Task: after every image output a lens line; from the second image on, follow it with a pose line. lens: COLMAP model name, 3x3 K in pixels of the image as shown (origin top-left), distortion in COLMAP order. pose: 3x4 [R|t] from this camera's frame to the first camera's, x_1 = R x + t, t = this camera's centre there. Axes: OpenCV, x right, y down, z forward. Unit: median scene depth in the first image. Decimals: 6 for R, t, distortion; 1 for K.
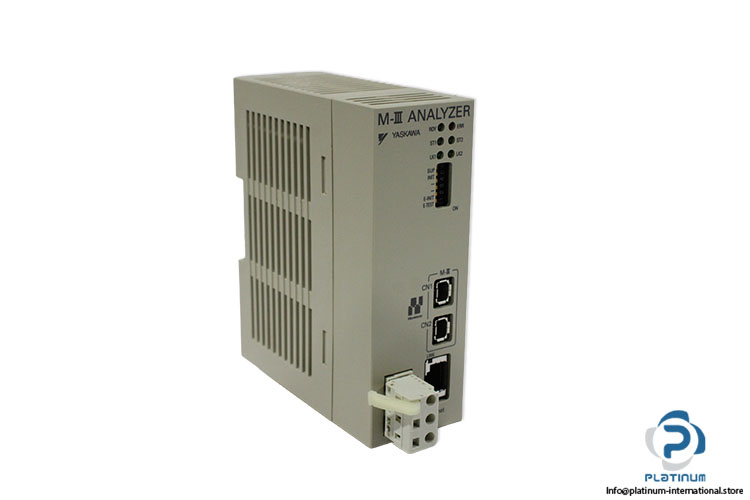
lens RADIAL K [[998.6, 0, 374.6], [0, 998.6, 249.6], [0, 0, 1]] dist [0.205767, 0.000000]
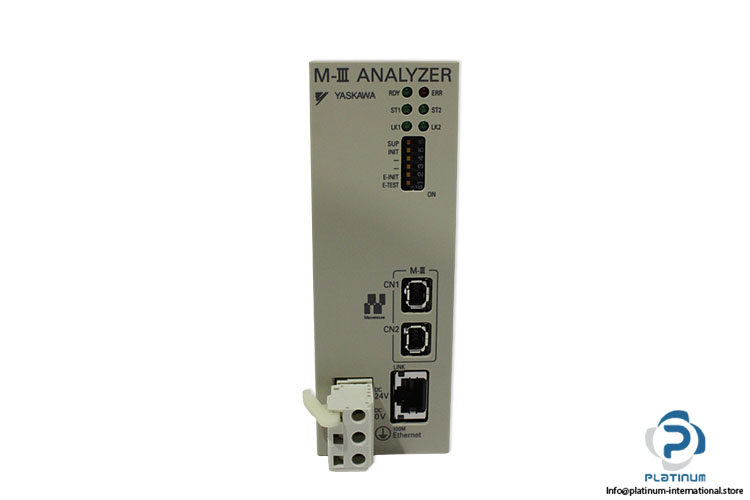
lens RADIAL K [[746.5, 0, 375.0], [0, 746.5, 250.4], [0, 0, 1]] dist [-0.024312, 0.000000]
pose [[0.837170, 0.114243, -0.534879, 0.383929], [-0.140444, 0.990053, -0.008354, 0.016618], [0.528604, 0.082114, 0.844887, 0.467983]]
